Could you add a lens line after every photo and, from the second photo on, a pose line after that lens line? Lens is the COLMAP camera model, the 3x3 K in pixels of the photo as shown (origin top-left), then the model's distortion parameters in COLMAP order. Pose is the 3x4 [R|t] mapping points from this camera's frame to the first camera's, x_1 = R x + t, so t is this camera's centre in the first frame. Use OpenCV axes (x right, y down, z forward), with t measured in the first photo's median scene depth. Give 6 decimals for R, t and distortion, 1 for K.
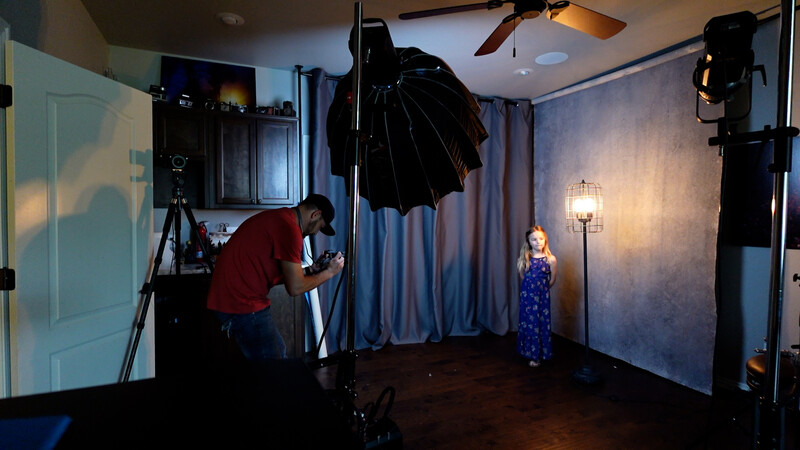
lens RADIAL K [[419.7, 0, 400.0], [0, 419.7, 225.0], [0, 0, 1]] dist [-0.000857, -0.000225]
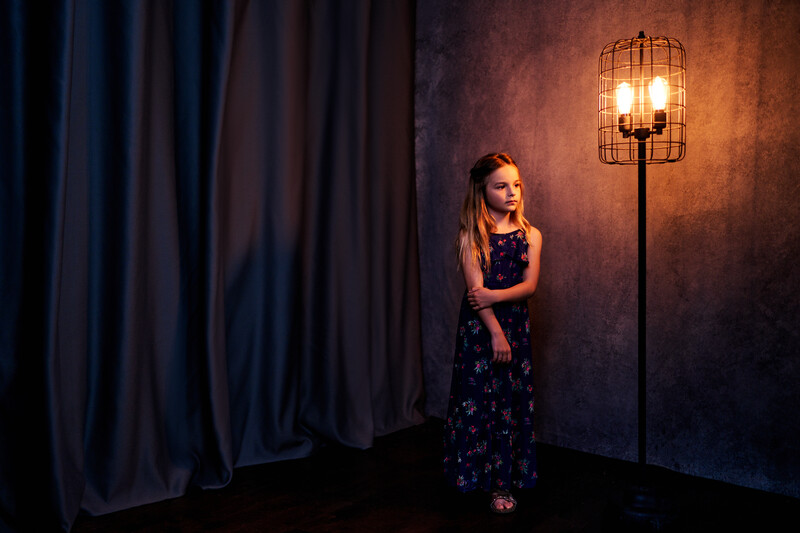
lens RADIAL K [[792.6, 0, 402.7], [0, 792.6, 279.0], [0, 0, 1]] dist [0.066500, 0.003306]
pose [[0.841944, -0.001343, 0.539564, -0.157524], [-0.008487, 0.999840, 0.015731, 0.110179], [-0.539499, -0.017824, 0.841798, 0.426690]]
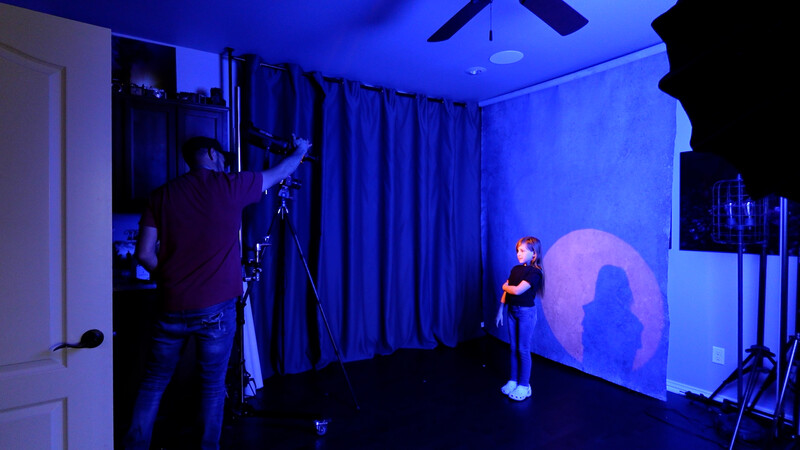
lens RADIAL K [[419.7, 0, 400.0], [0, 419.7, 225.0], [0, 0, 1]] dist [-0.000857, -0.000225]
pose [[0.987257, -0.001441, 0.159129, -0.030876], [0.003359, 0.999925, -0.011788, -0.001845], [-0.159100, 0.012172, 0.987187, 0.089739]]
